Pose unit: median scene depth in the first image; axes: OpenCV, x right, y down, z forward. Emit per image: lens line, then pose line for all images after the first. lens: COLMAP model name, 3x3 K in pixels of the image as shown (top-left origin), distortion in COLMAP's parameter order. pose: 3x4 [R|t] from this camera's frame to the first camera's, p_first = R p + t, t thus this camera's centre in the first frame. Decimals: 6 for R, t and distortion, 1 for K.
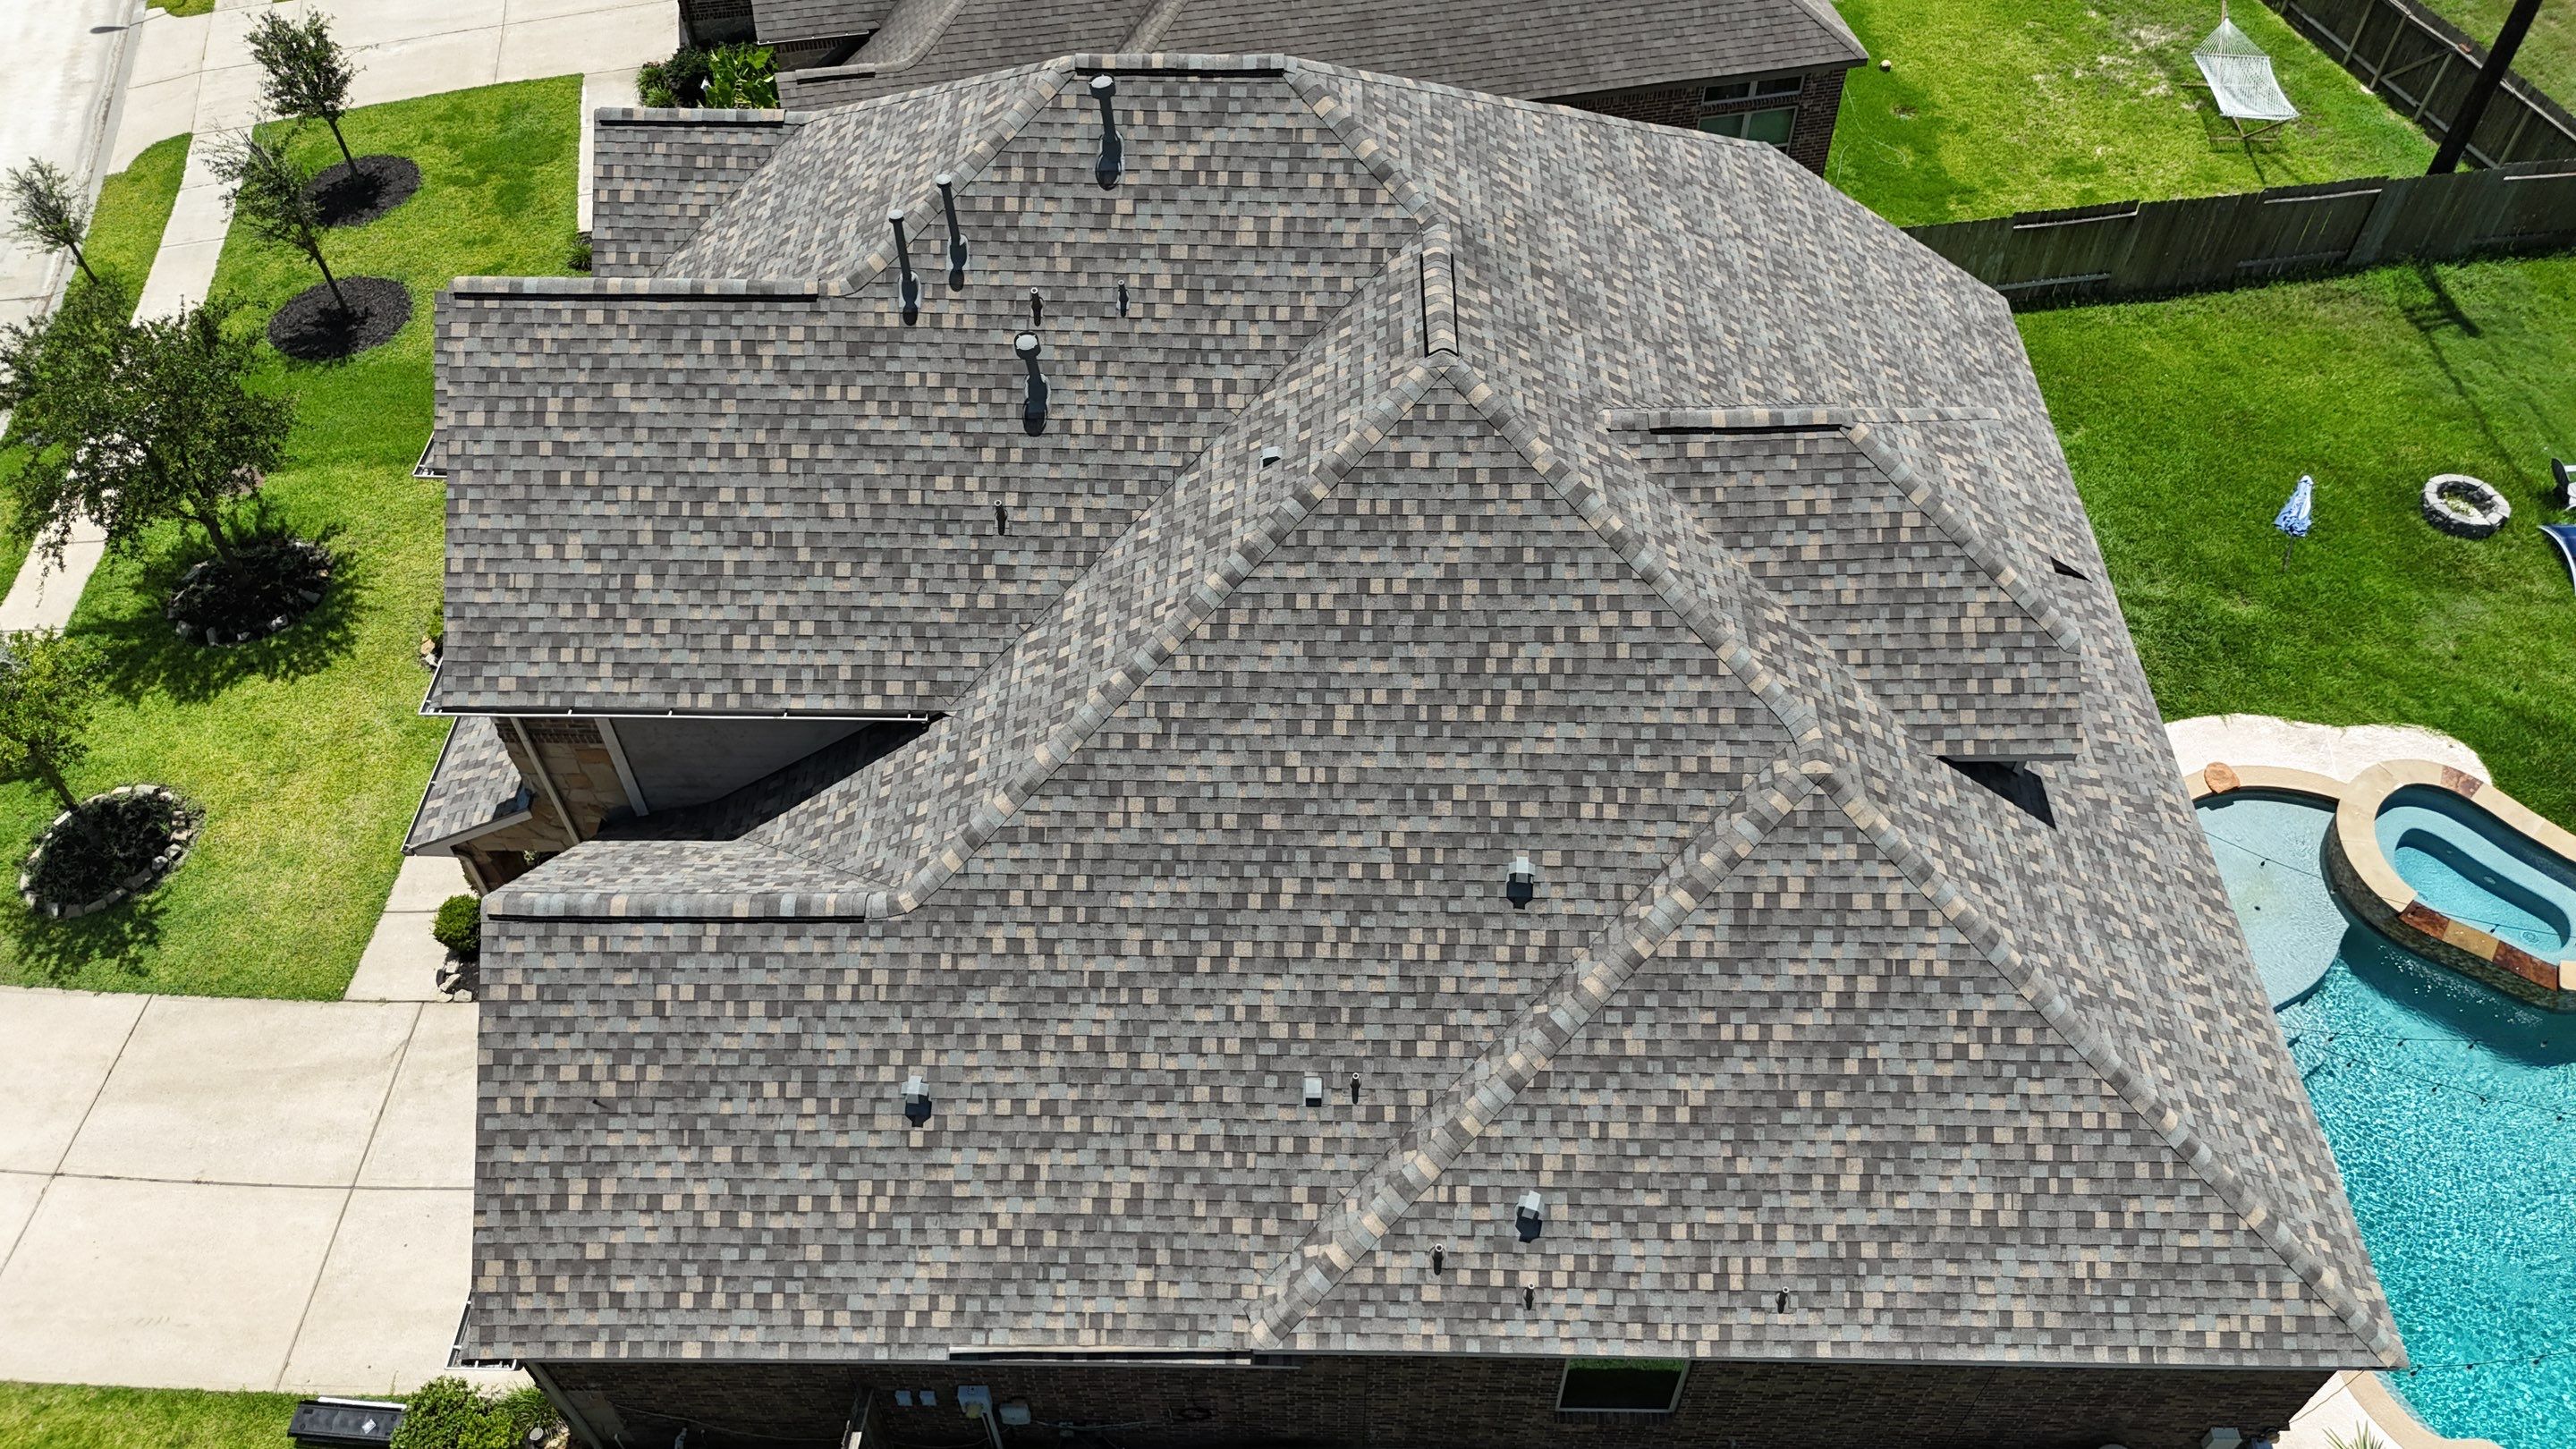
lens RADIAL K [[1905.0, 0, 1286.0], [0, 1905.0, 715.8], [0, 0, 1]] dist [0.083115, -0.099011]
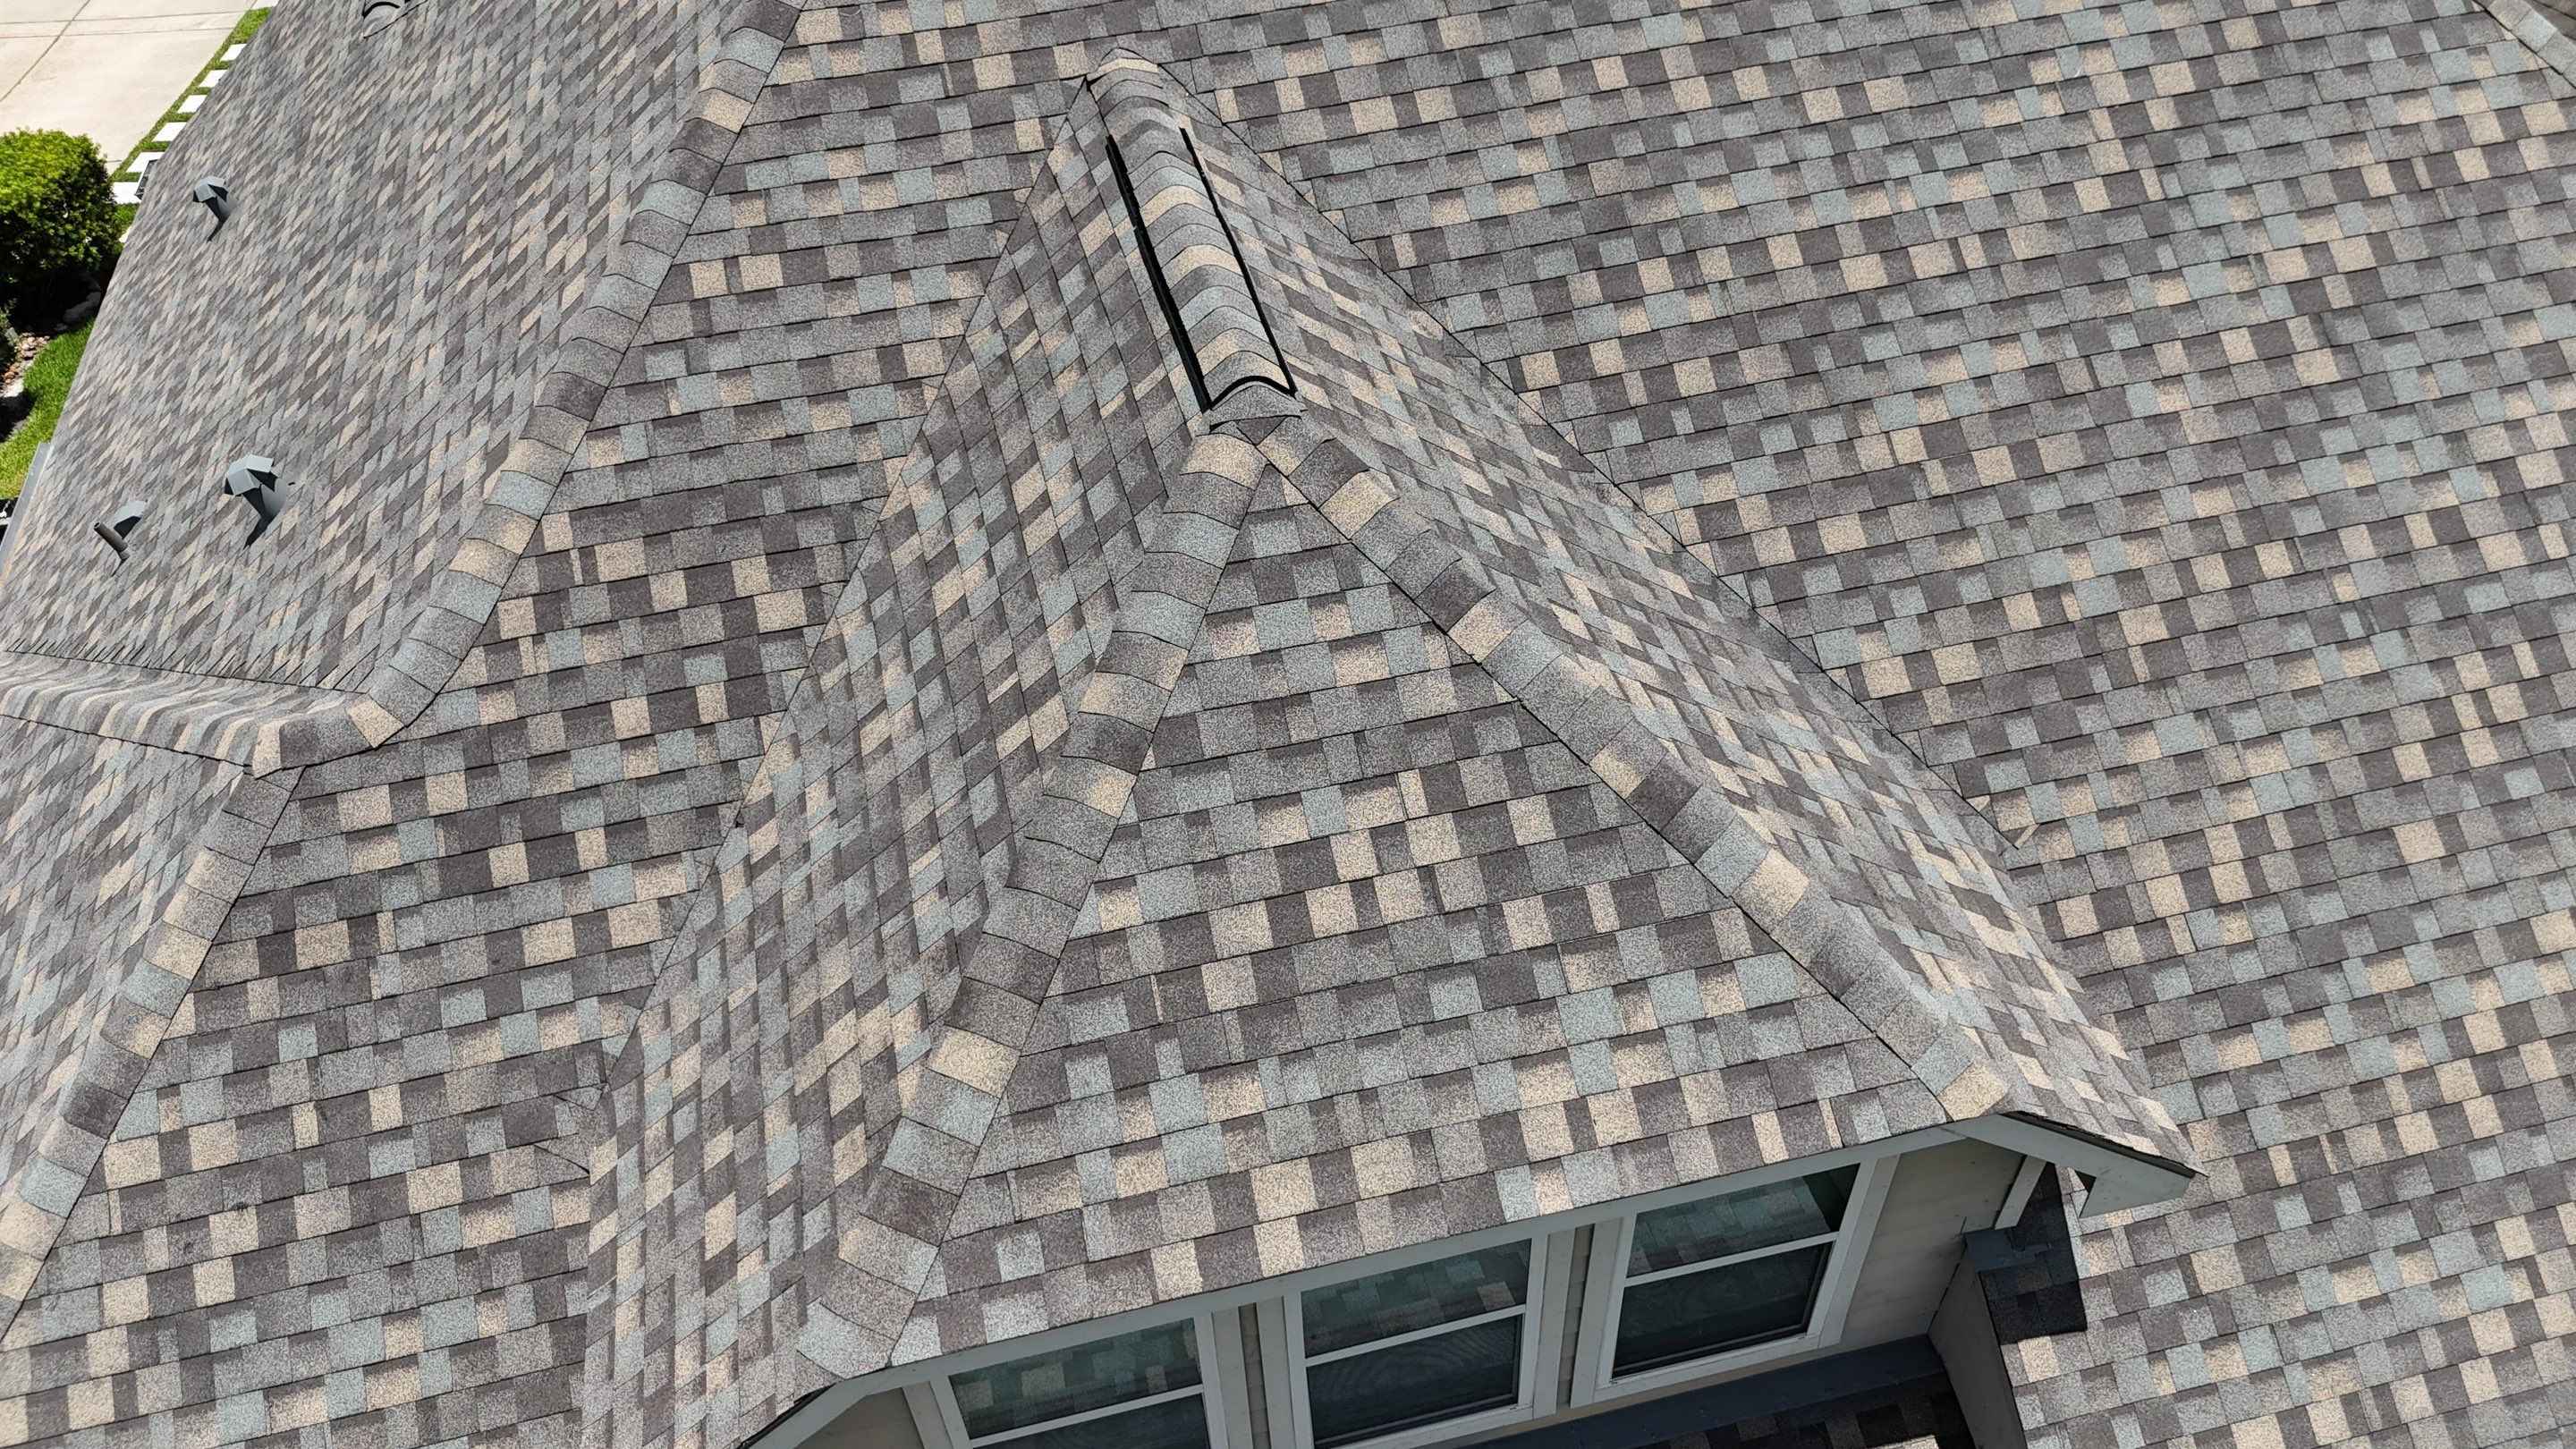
lens RADIAL K [[1905.0, 0, 1292.3], [0, 1905.0, 721.7], [0, 0, 1]] dist [0.083115, -0.099011]
pose [[0.245037, 0.688058, -0.683032, 0.550850], [-0.703921, 0.610709, 0.362672, -0.245257], [0.666673, 0.391933, 0.633984, 0.823321]]
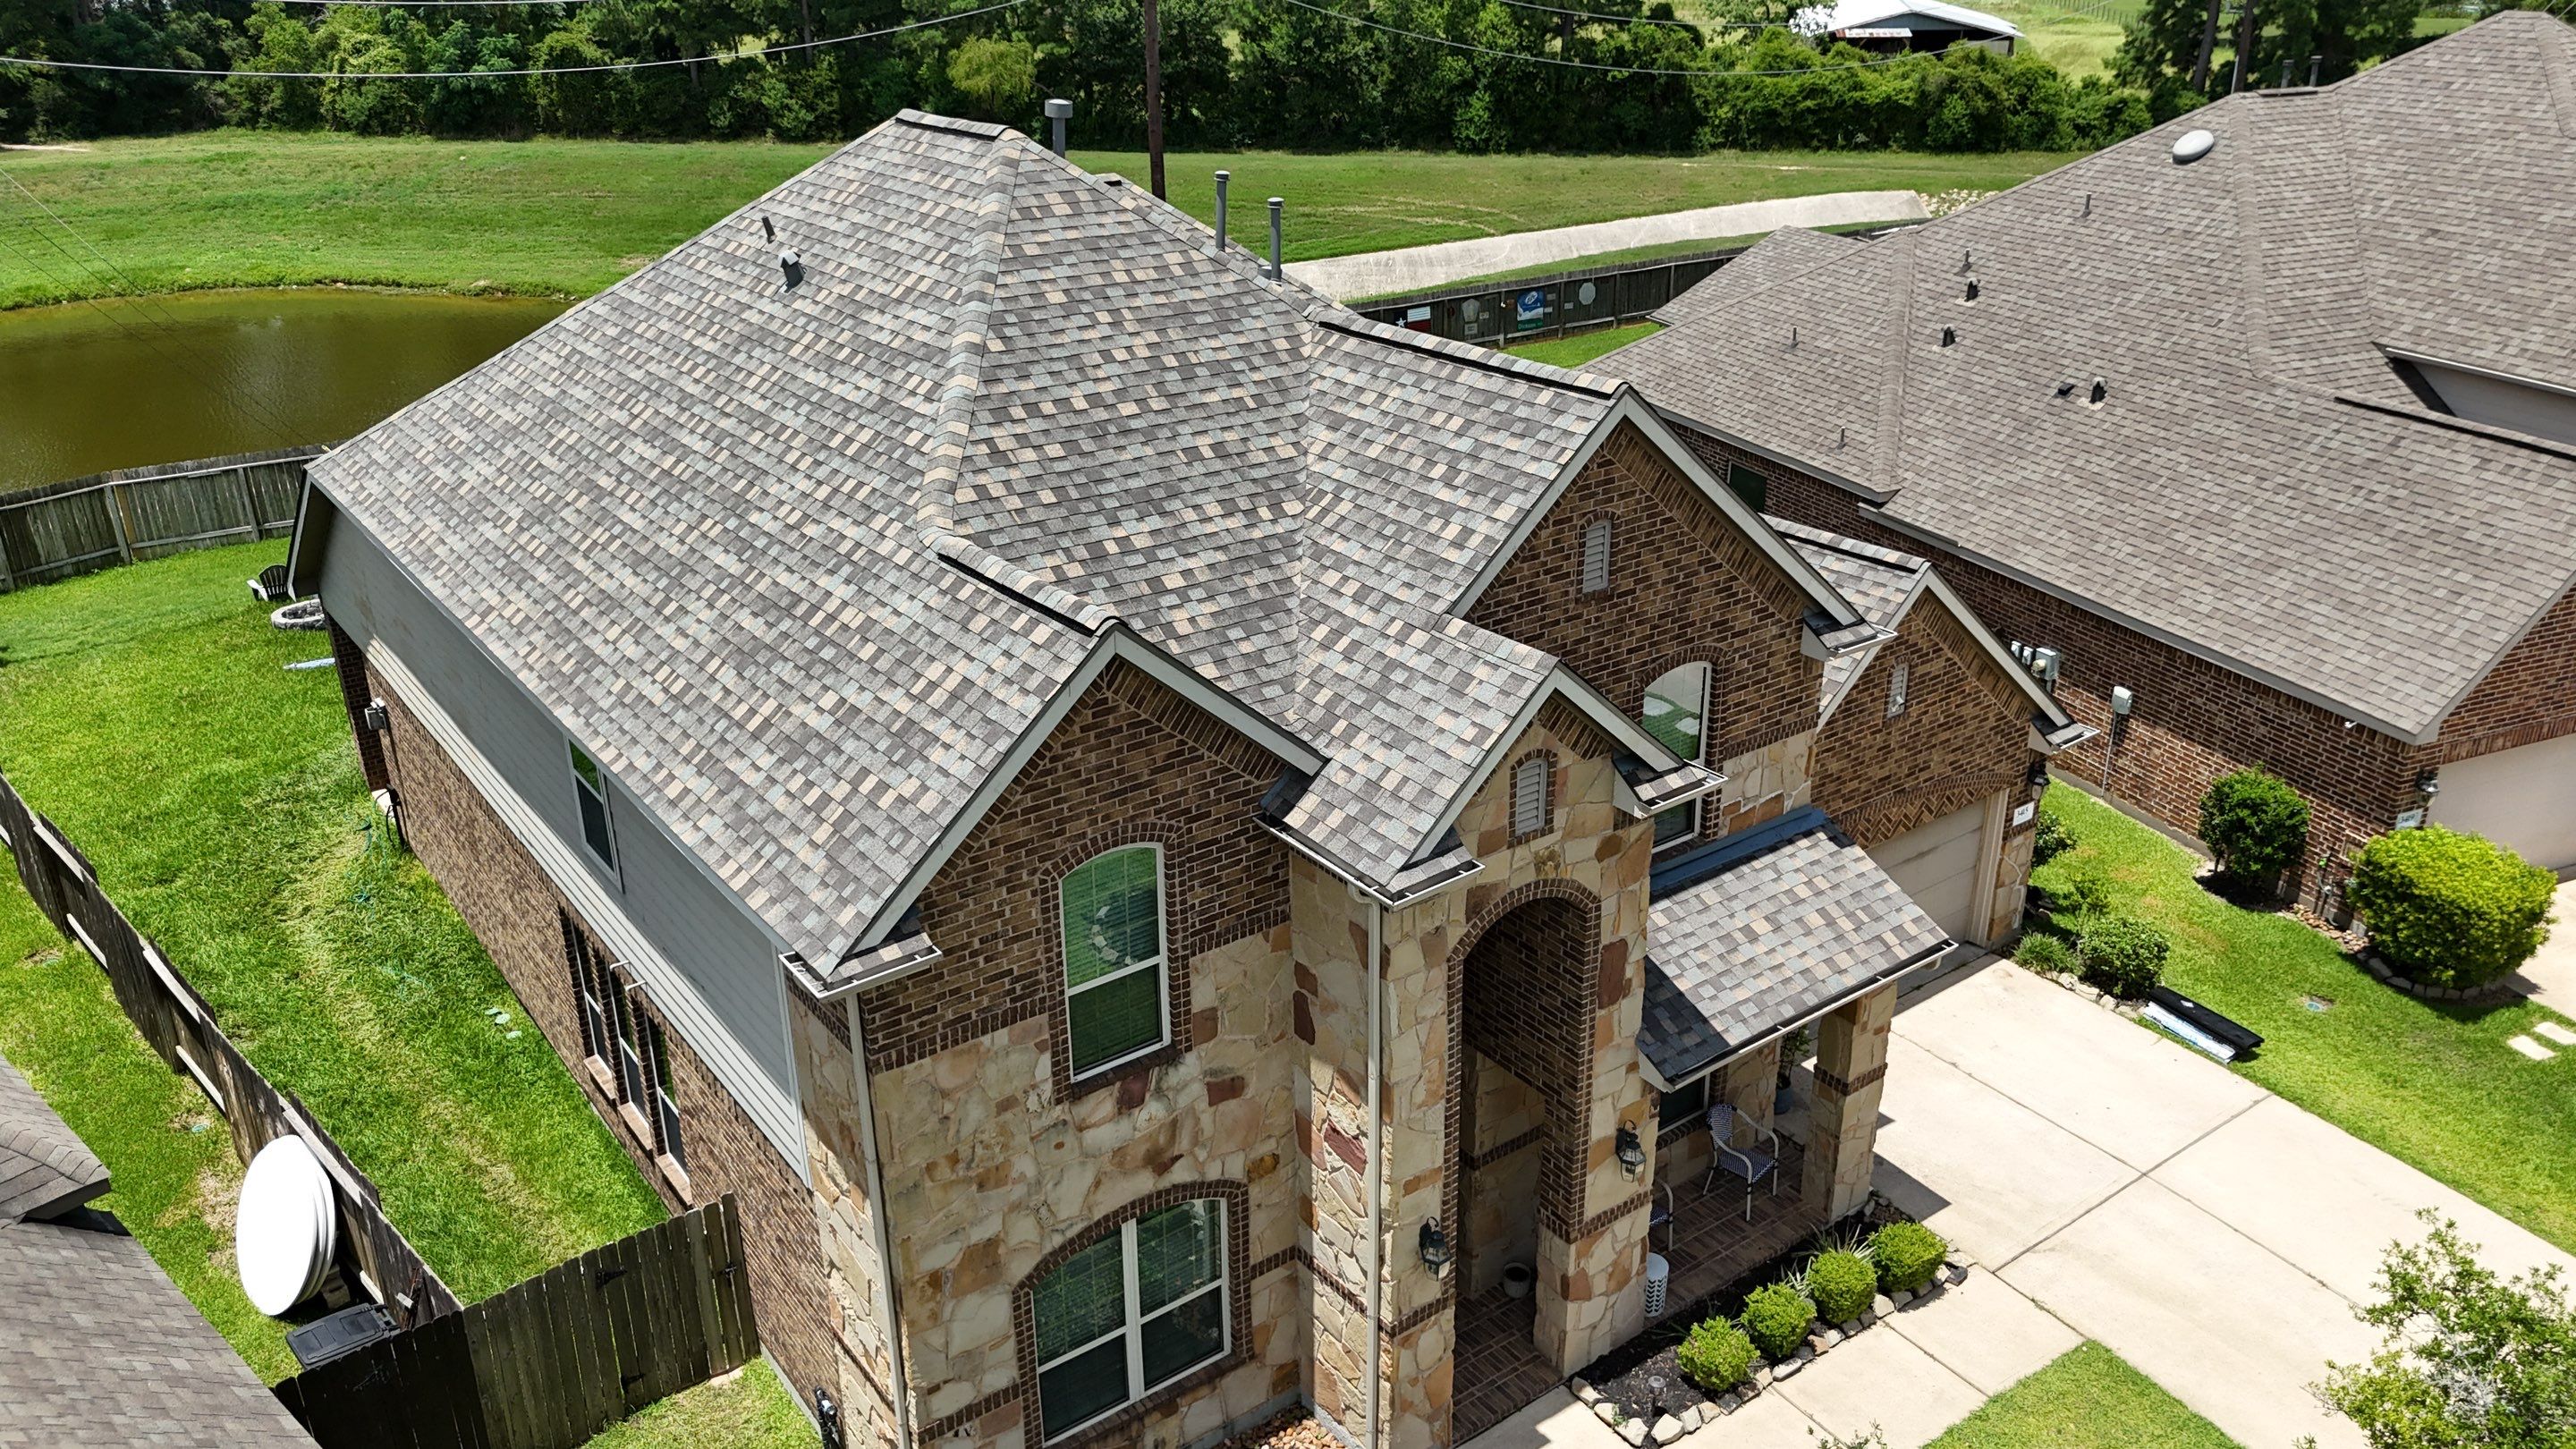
lens RADIAL K [[1905.0, 0, 1297.8], [0, 1905.0, 717.0], [0, 0, 1]] dist [0.083115, -0.099011]
pose [[-0.609870, -0.297872, 0.734392, -0.974226], [0.605248, 0.423150, 0.674254, -0.779531], [-0.511600, 0.855696, -0.077780, 1.276873]]
